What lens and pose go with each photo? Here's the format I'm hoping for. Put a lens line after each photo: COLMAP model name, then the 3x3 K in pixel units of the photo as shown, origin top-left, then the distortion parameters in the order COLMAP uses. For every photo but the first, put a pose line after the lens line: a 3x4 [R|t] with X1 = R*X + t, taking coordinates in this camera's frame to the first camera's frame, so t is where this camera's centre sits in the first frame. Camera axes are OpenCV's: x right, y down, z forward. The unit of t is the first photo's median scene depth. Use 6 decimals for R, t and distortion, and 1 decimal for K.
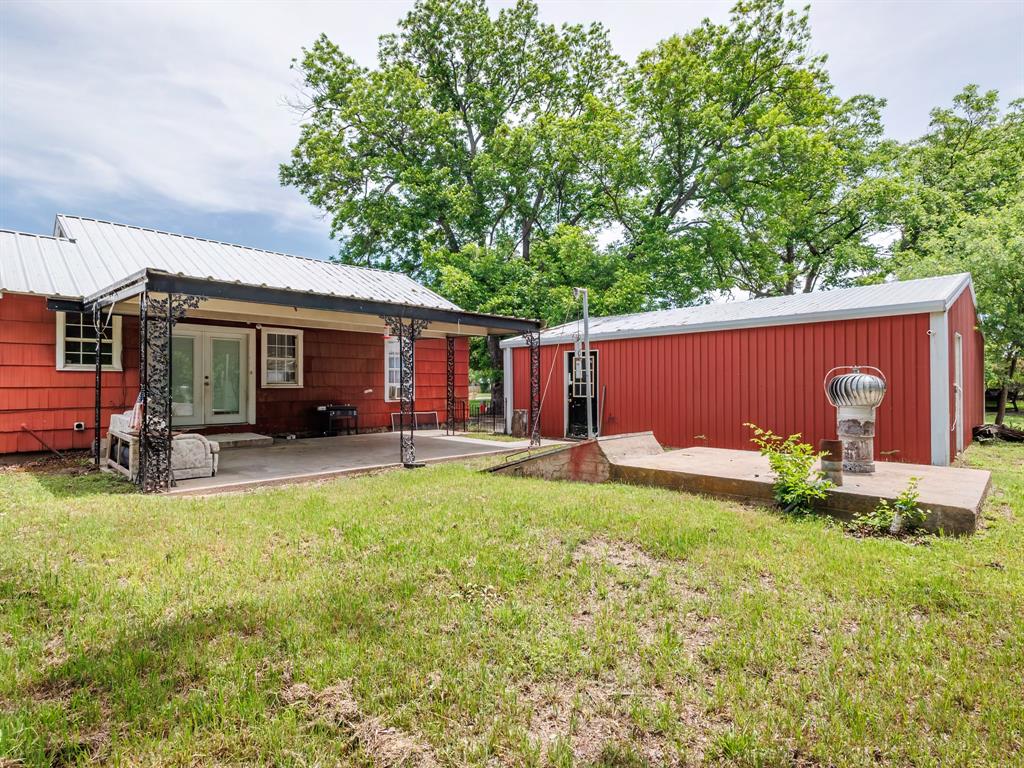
lens RADIAL K [[532.6, 0, 516.2], [0, 532.6, 384.0], [0, 0, 1]] dist [0.007299, 0.000453]
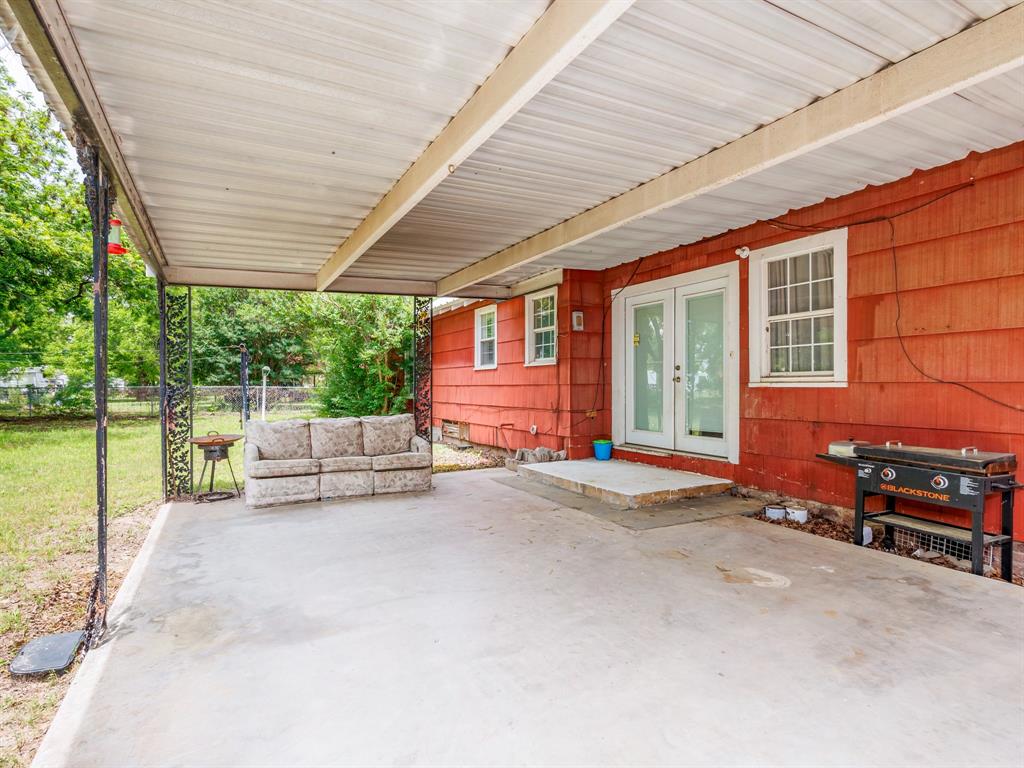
lens RADIAL K [[532.6, 0, 509.4], [0, 532.6, 383.8], [0, 0, 1]] dist [0.007299, 0.000453]
pose [[-0.310222, 0.001632, -0.950663, 0.016018], [0.007388, 0.999972, -0.000694, 0.003472], [0.950635, -0.007238, -0.310225, 0.949853]]
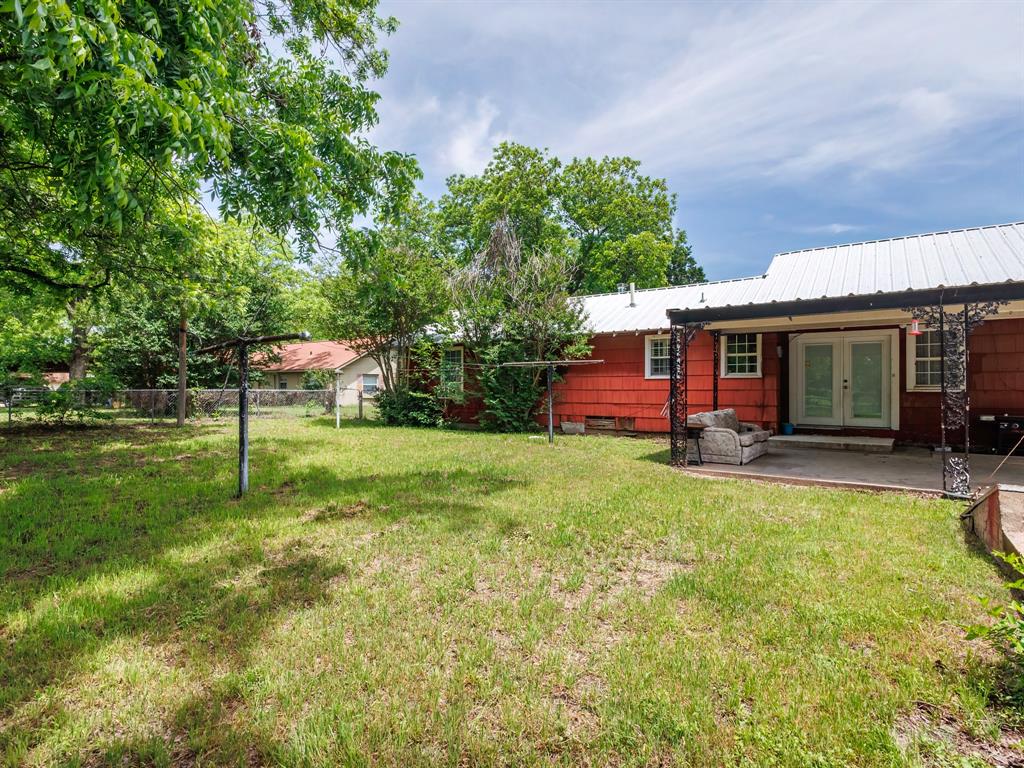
lens RADIAL K [[532.6, 0, 509.4], [0, 532.6, 384.0], [0, 0, 1]] dist [0.007299, 0.000453]
pose [[0.156537, -0.002237, -0.987670, 0.329855], [0.003874, 0.999991, -0.001650, -0.007127], [0.987664, -0.003568, 0.156544, 0.176903]]
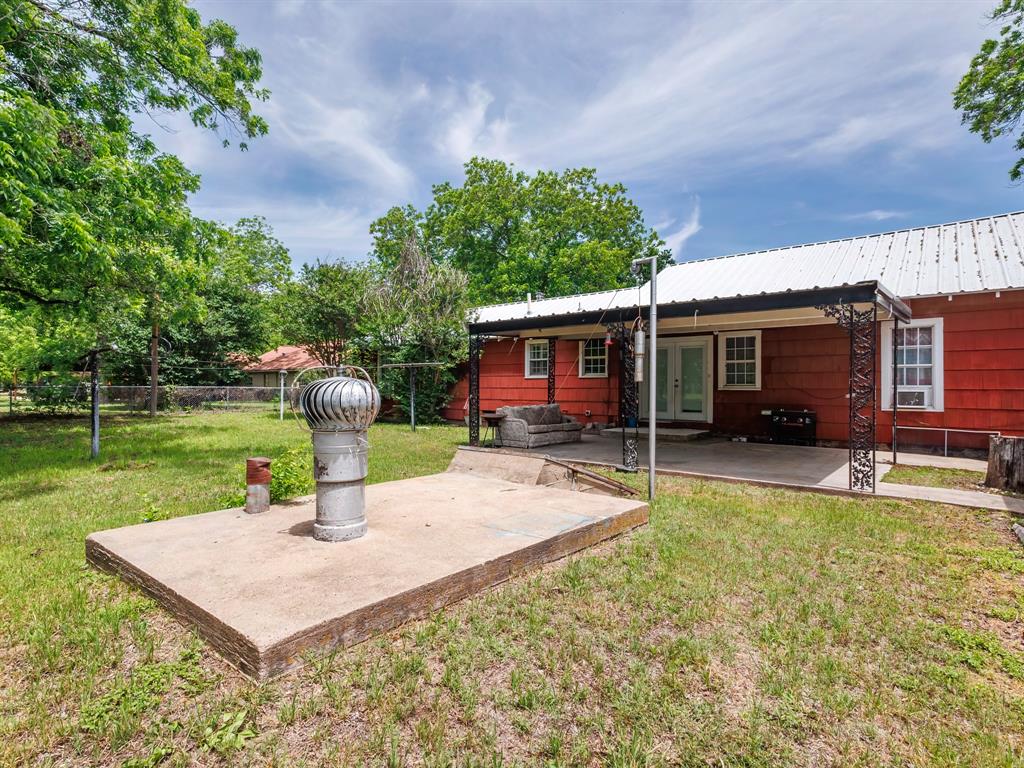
lens RADIAL K [[532.6, 0, 513.5], [0, 532.6, 385.0], [0, 0, 1]] dist [0.007299, 0.000453]
pose [[0.080898, 0.002783, -0.996719, 0.551894], [0.001315, 0.999995, 0.002899, -0.005967], [0.996722, -0.001545, 0.080894, 0.508315]]
